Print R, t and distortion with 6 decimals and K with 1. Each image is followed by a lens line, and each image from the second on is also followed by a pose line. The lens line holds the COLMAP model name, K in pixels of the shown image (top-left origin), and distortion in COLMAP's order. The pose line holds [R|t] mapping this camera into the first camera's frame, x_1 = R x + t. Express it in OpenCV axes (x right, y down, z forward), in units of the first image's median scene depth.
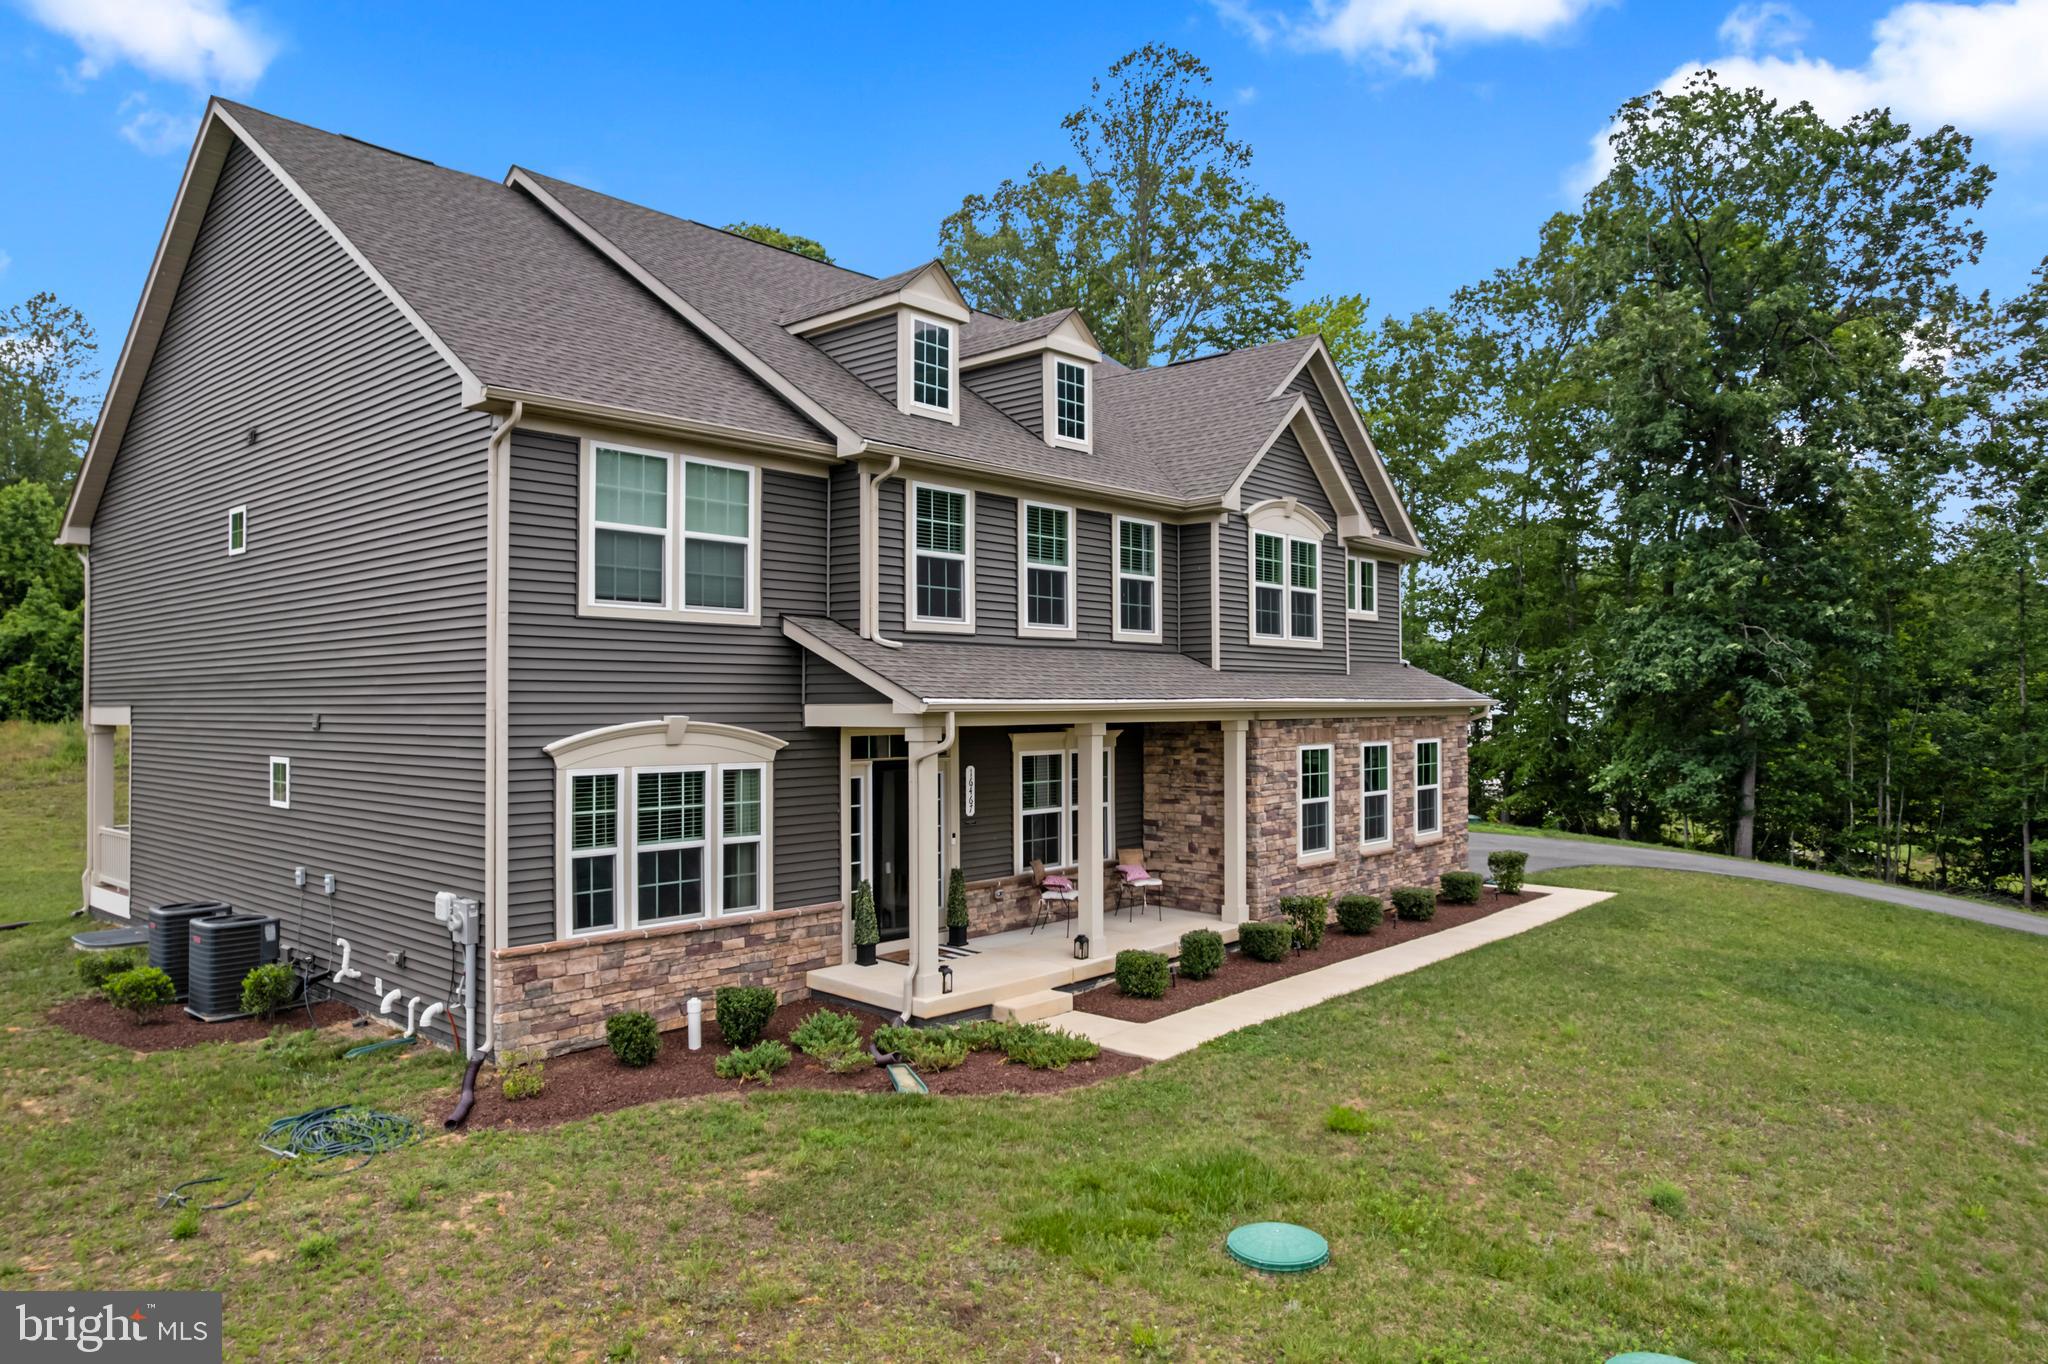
lens RADIAL K [[1307.8, 0, 989.2], [0, 1307.8, 681.4], [0, 0, 1]] dist [-0.000654, -0.000043]
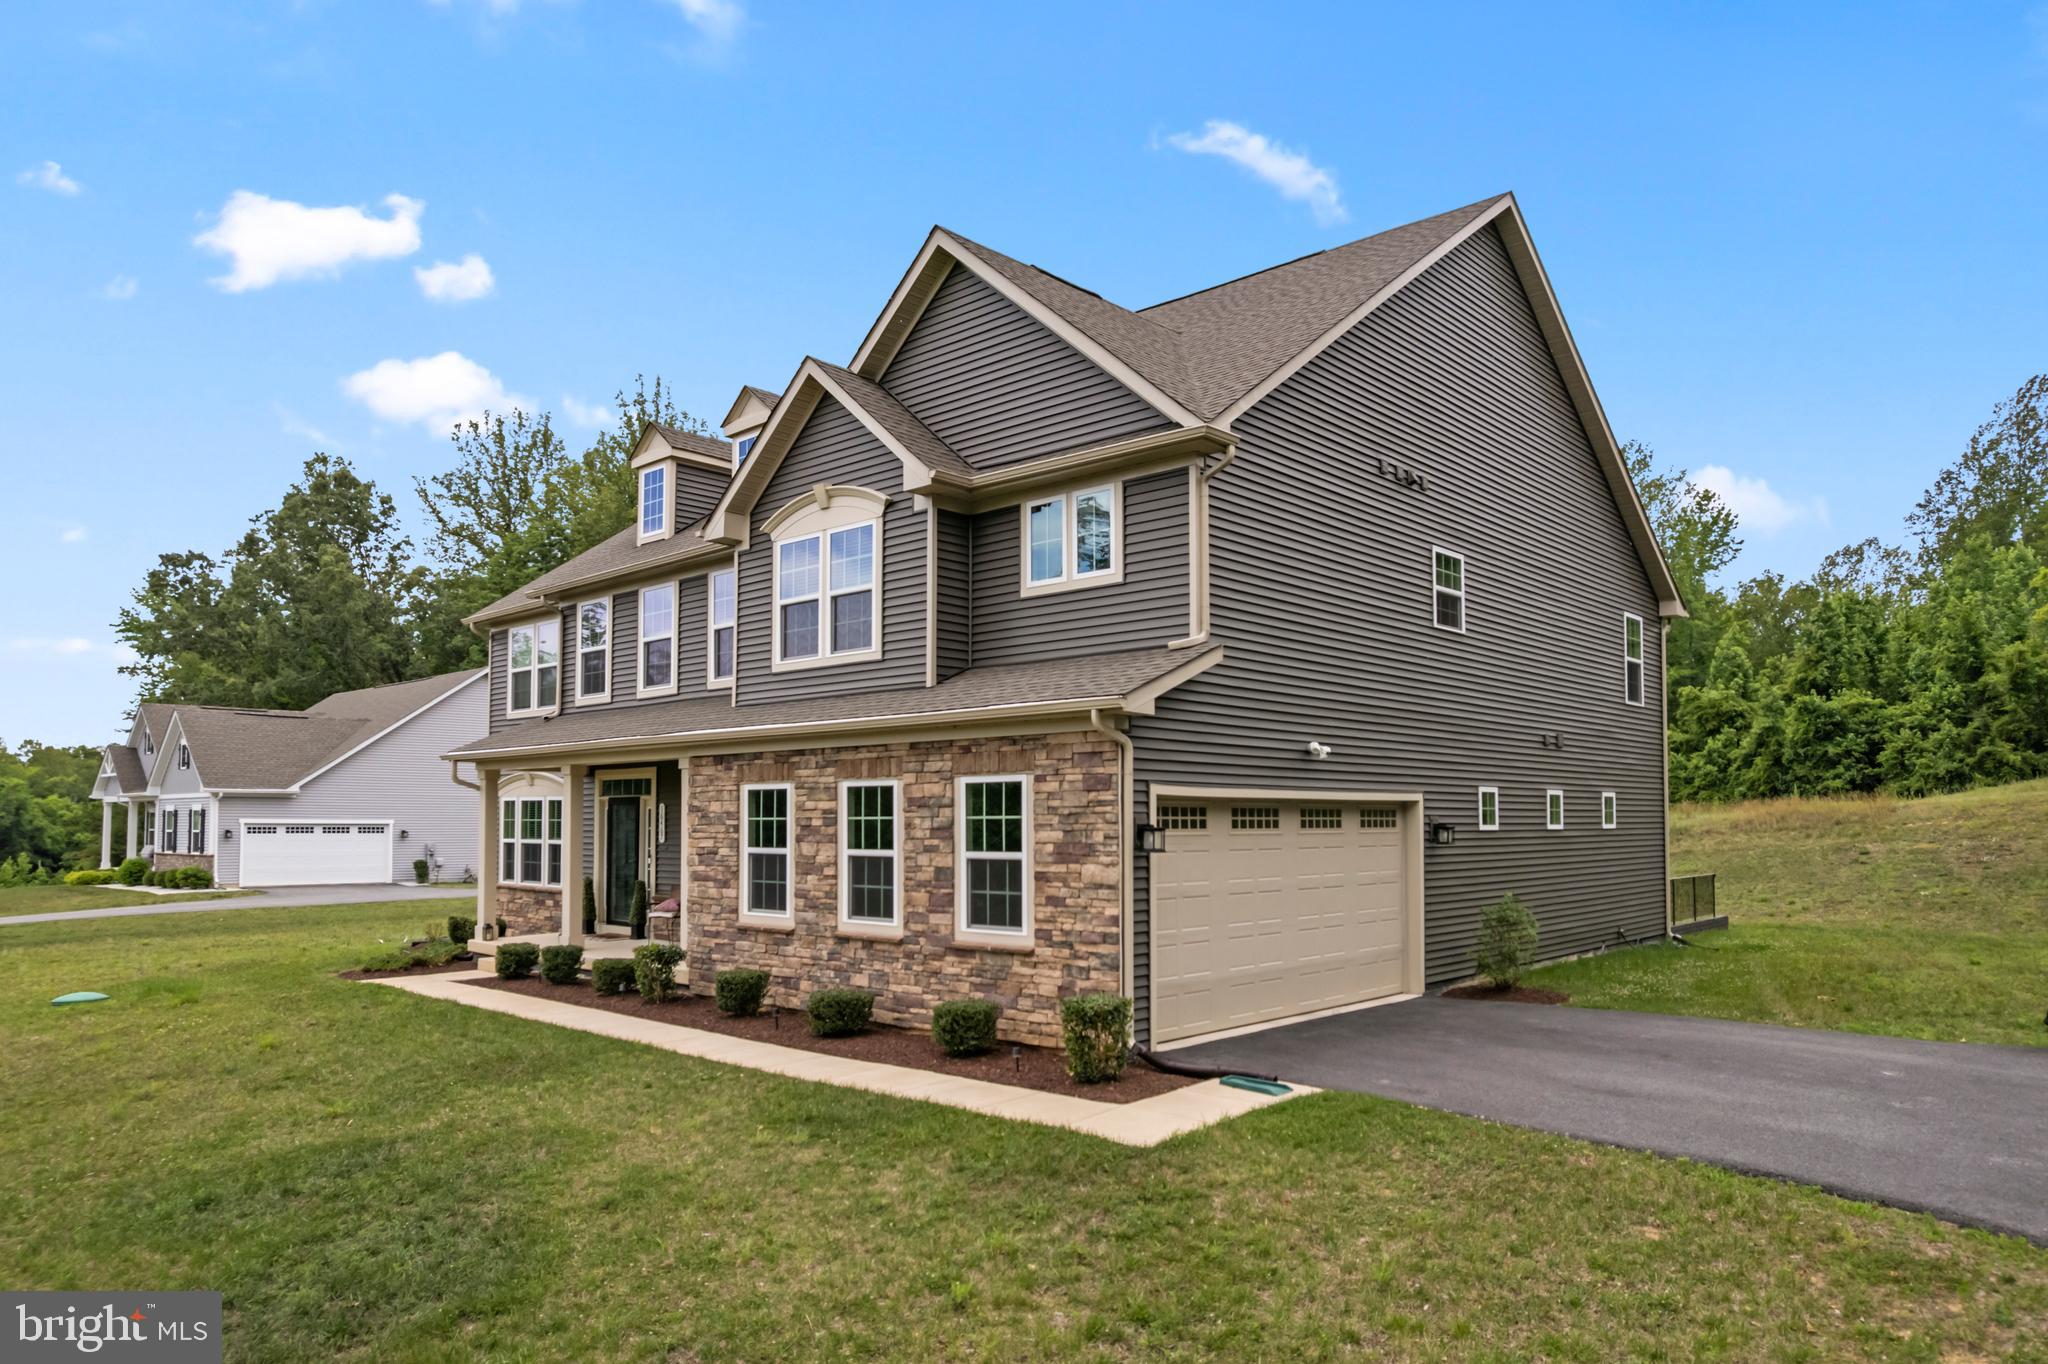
lens RADIAL K [[1311.8, 0, 1024.4], [0, 1311.8, 773.0], [0, 0, 1]] dist [-0.000902, -0.000063]
pose [[0.005150, -0.033614, -0.999422, 1.105952], [0.017625, 0.999283, -0.033519, 0.073959], [0.999831, -0.017442, 0.005739, 1.183899]]
